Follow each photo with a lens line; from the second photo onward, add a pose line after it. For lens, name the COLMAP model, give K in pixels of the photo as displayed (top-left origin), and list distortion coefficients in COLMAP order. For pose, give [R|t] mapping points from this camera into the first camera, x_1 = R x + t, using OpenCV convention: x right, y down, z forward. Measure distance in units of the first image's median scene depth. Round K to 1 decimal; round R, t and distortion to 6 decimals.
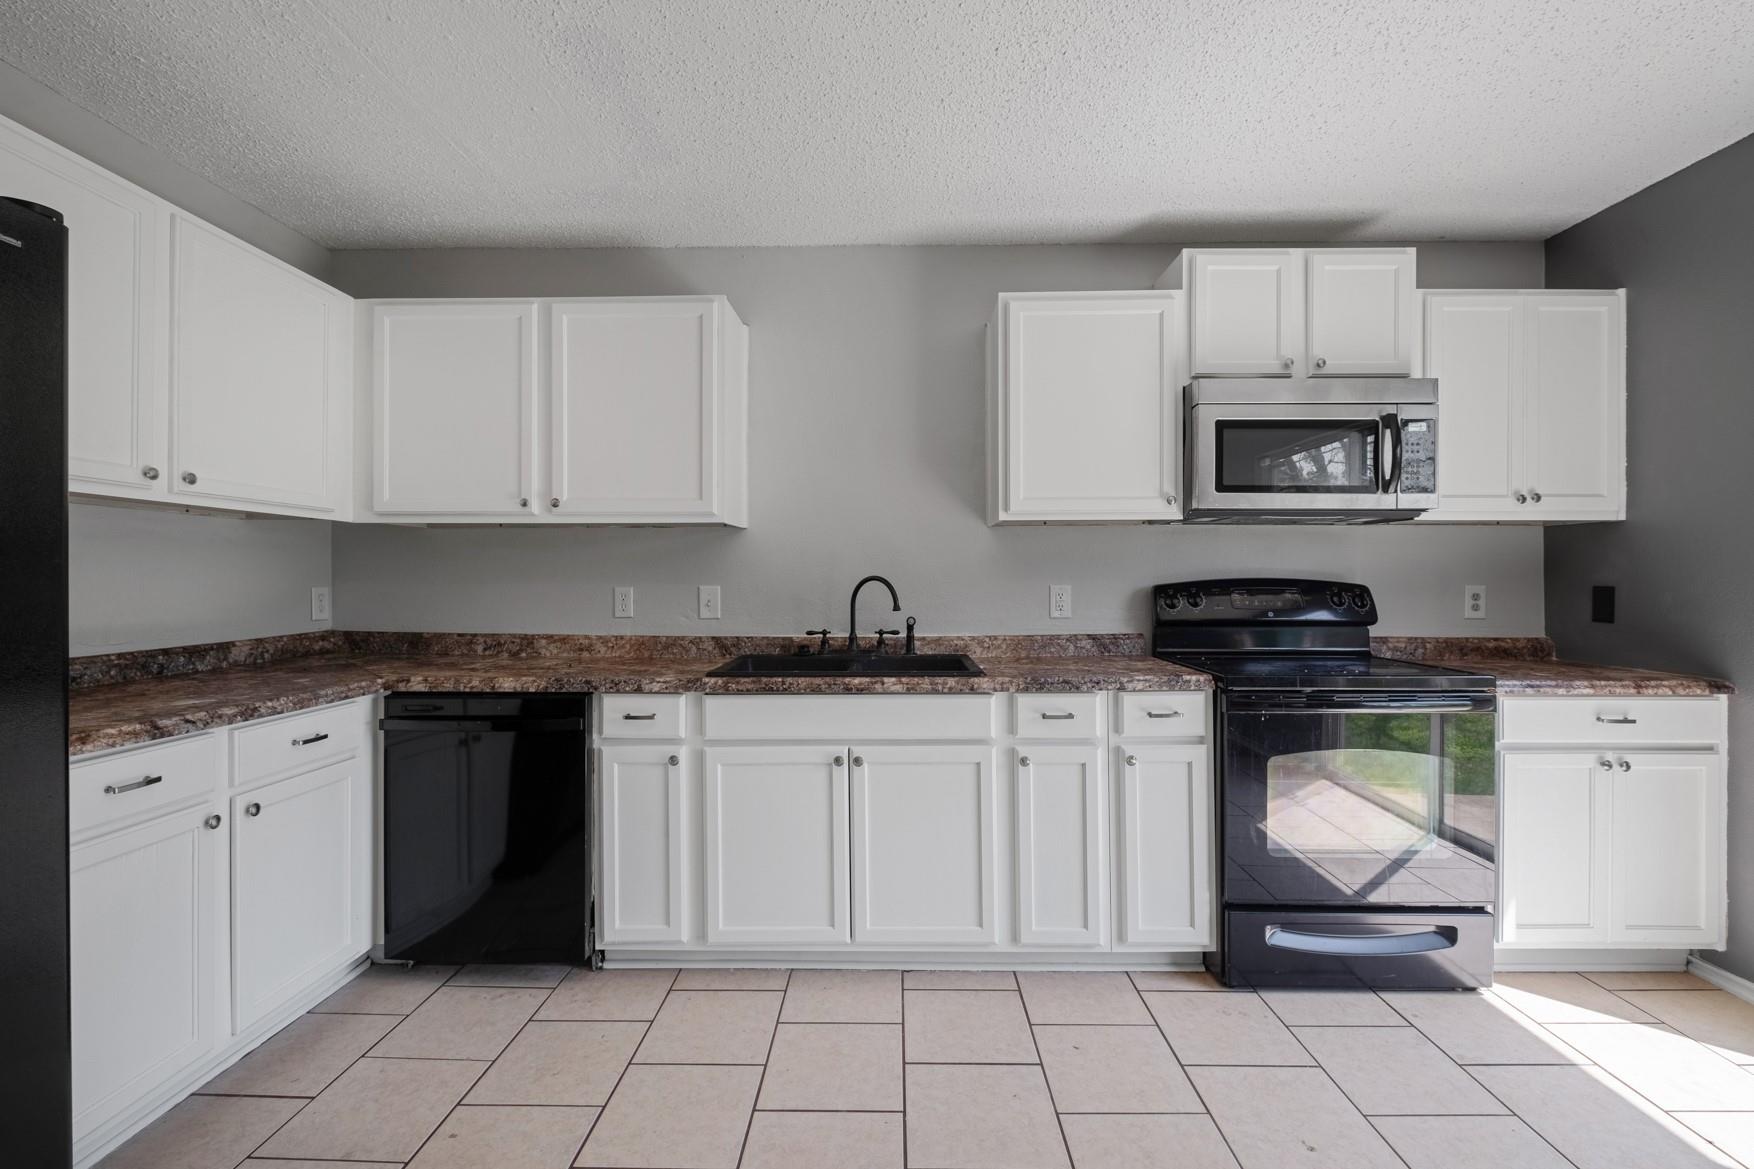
lens RADIAL K [[755.8, 0, 880.3], [0, 755.8, 578.8], [0, 0, 1]] dist [-0.000045, -0.000065]
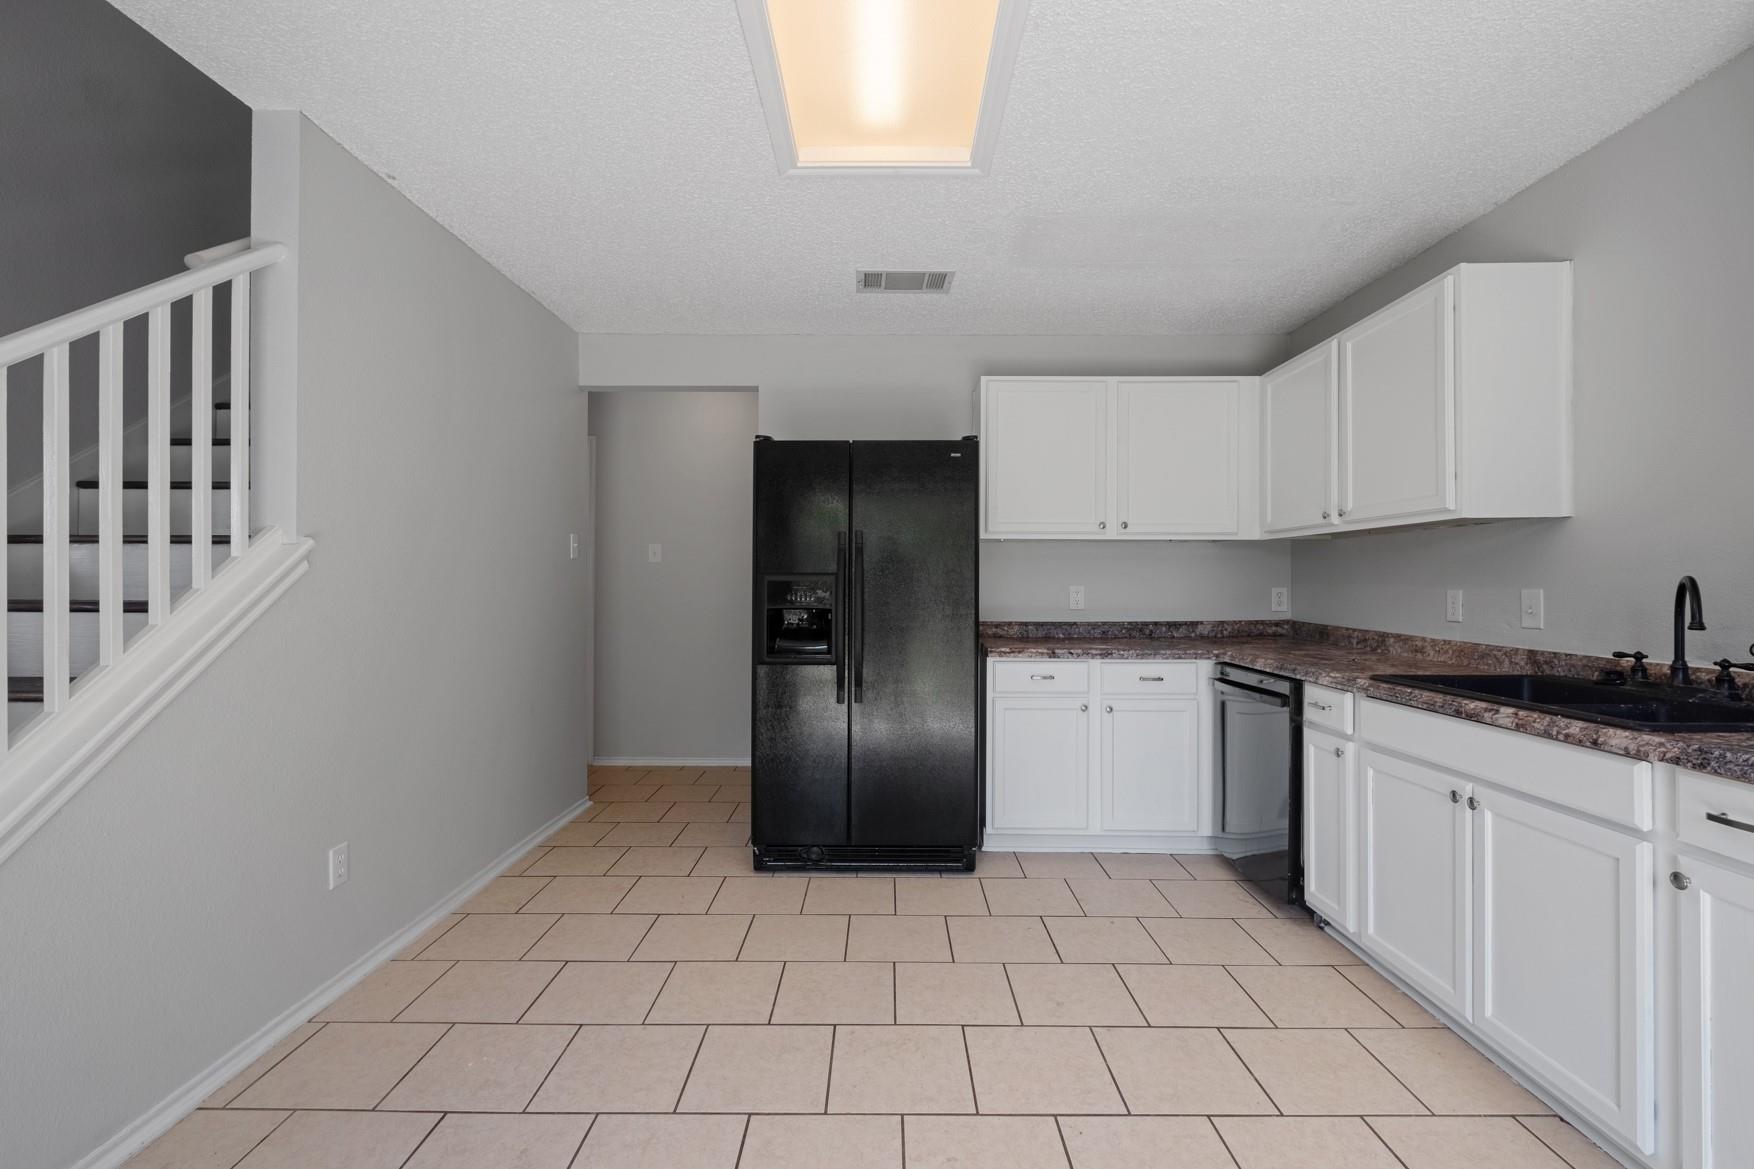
lens RADIAL K [[755.8, 0, 880.3], [0, 755.8, 578.8], [0, 0, 1]] dist [-0.000045, -0.000065]
pose [[0.014476, -0.004710, -0.999884, 0.670647], [-0.000215, 0.999989, -0.004714, 0.002596], [0.999895, 0.000284, 0.014474, 0.299773]]
